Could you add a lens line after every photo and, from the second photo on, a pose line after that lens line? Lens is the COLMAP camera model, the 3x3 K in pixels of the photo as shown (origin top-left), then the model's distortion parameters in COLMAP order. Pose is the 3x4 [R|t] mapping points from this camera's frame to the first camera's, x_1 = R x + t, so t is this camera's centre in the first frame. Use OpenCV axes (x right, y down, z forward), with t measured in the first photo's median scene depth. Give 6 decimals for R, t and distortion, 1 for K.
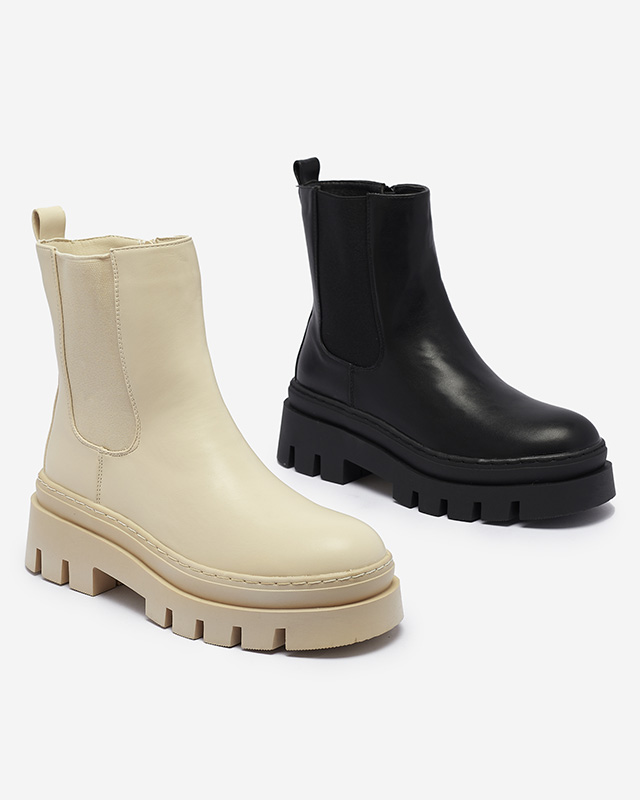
lens RADIAL K [[2244.0, 0, 315.2], [0, 2244.0, 396.1], [0, 0, 1]] dist [0.246753, 0.000000]
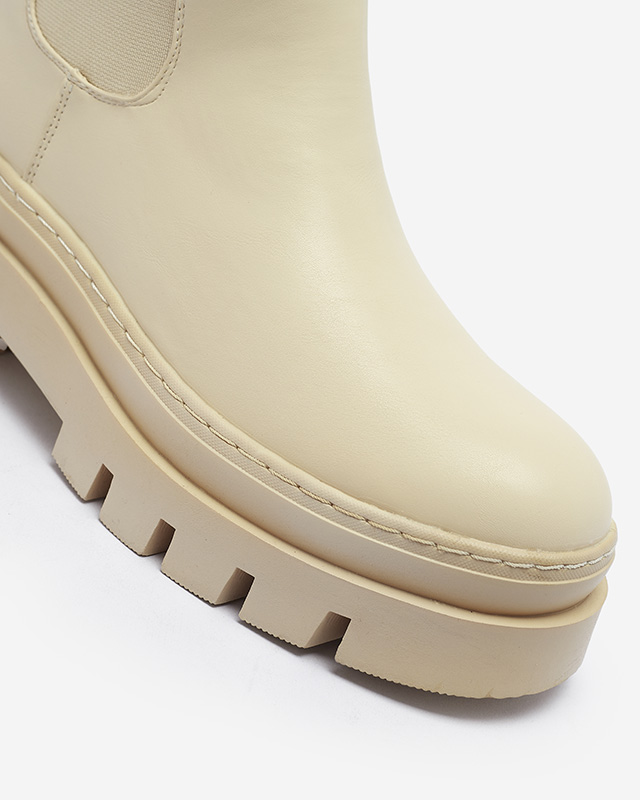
lens RADIAL K [[2244.0, 0, 319.6], [0, 2244.0, 399.8], [0, 0, 1]] dist [0.246753, 0.000000]
pose [[0.937052, 0.330385, 0.113048, -0.081670], [-0.345026, 0.925865, 0.154052, -0.002765], [-0.053771, -0.183359, 0.981574, 0.560995]]
